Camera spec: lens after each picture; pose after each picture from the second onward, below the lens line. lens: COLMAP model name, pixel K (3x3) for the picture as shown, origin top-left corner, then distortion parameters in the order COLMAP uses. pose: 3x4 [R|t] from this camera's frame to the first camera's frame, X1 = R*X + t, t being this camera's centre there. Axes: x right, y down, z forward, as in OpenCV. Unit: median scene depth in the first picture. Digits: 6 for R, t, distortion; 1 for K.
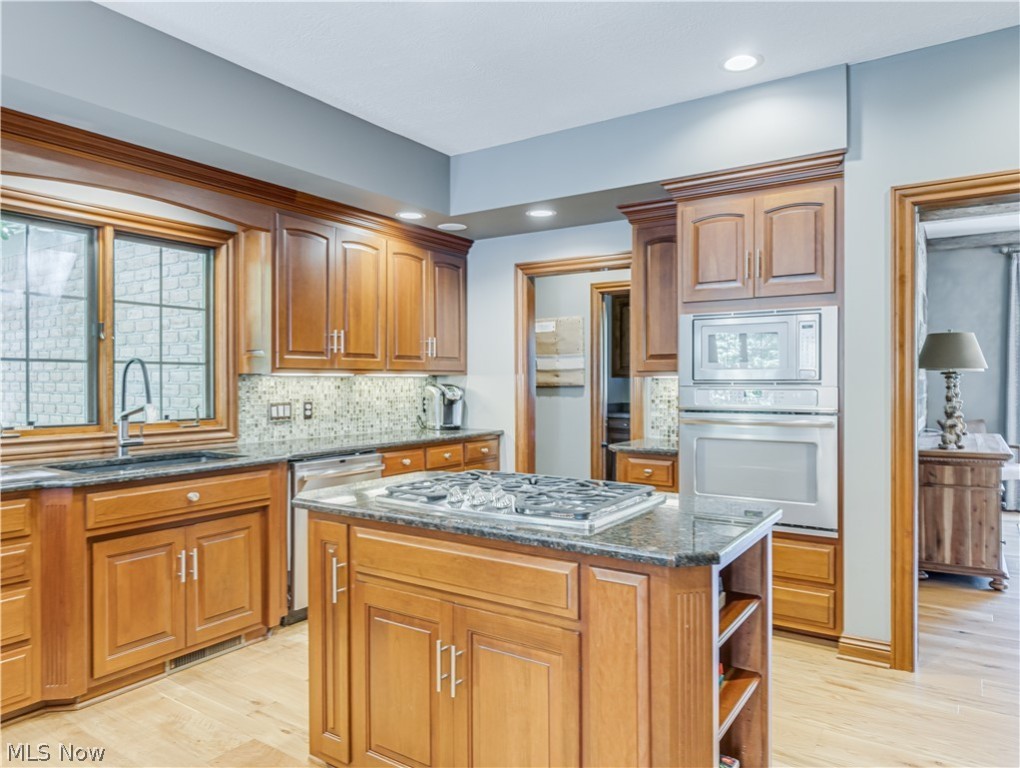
lens RADIAL K [[695.9, 0, 513.4], [0, 695.9, 378.2], [0, 0, 1]] dist [0.010137, 0.000758]
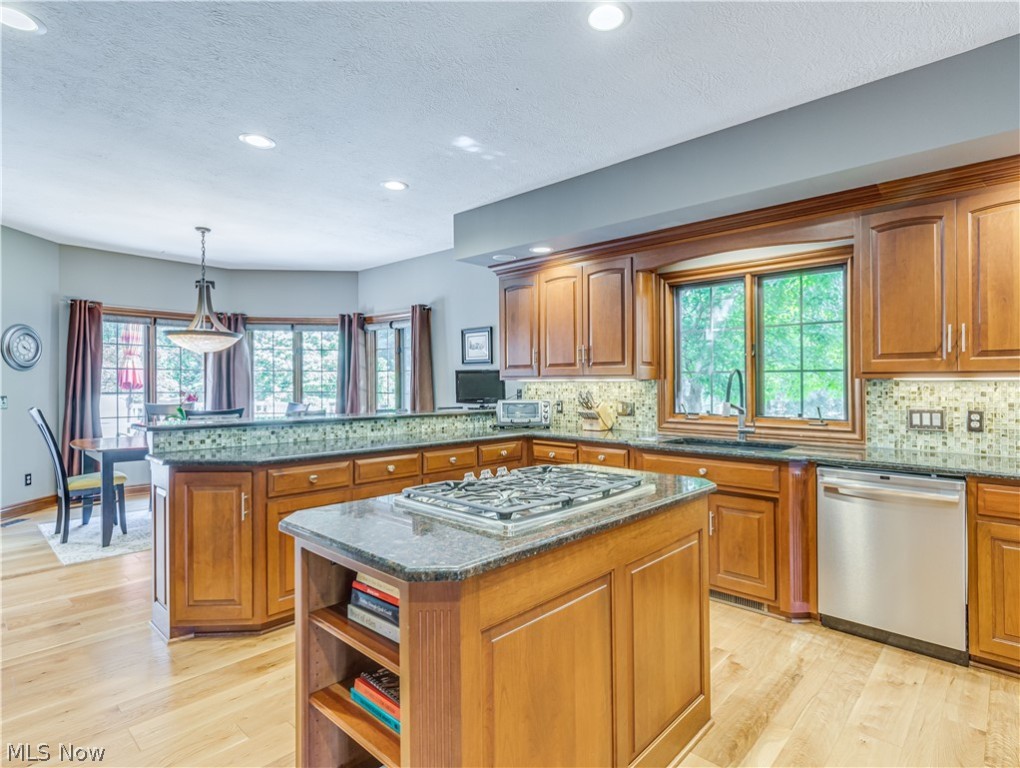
lens RADIAL K [[538.0, 0, 519.6], [0, 538.0, 385.1], [0, 0, 1]] dist [-0.002106, -0.000143]
pose [[-0.157127, 0.001004, -0.987578, 0.438122], [-0.000978, 0.999999, 0.001172, 0.002466], [0.987578, 0.001150, -0.157126, 0.579206]]
